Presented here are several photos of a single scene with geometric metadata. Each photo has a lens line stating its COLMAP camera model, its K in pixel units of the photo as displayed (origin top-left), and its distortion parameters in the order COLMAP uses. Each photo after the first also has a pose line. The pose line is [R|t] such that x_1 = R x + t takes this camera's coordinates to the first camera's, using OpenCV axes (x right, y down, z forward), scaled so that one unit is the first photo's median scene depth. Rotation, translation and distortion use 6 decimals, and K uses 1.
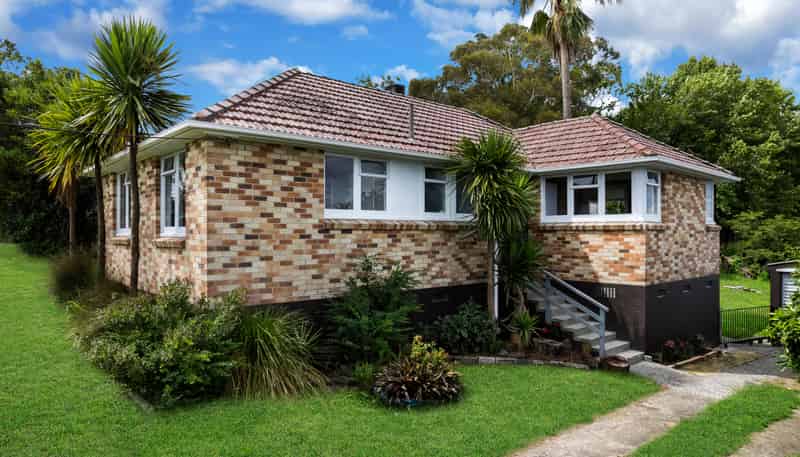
lens RADIAL K [[524.2, 0, 400.0], [0, 524.2, 228.5], [0, 0, 1]] dist [-0.006646, -0.002724]
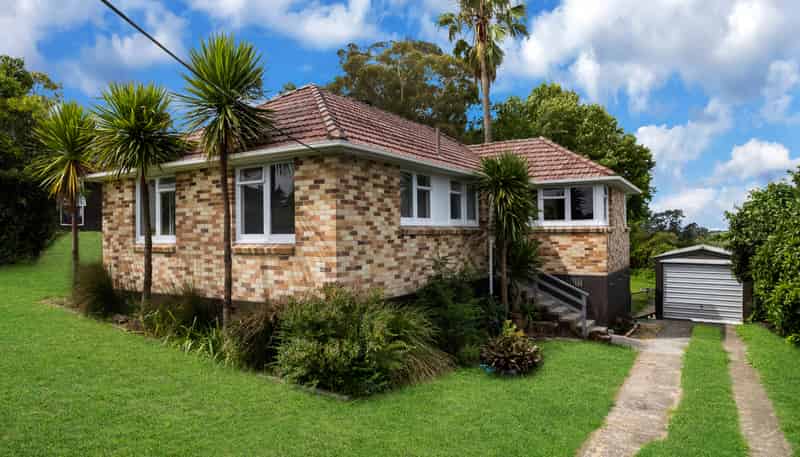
lens RADIAL K [[524.2, 0, 400.0], [0, 524.2, 228.5], [0, 0, 1]] dist [-0.006646, -0.002724]
pose [[0.951563, -0.007918, 0.307352, -0.472936], [0.008663, 0.999962, -0.001060, -0.011052], [-0.307332, 0.003671, 0.951595, -0.084164]]
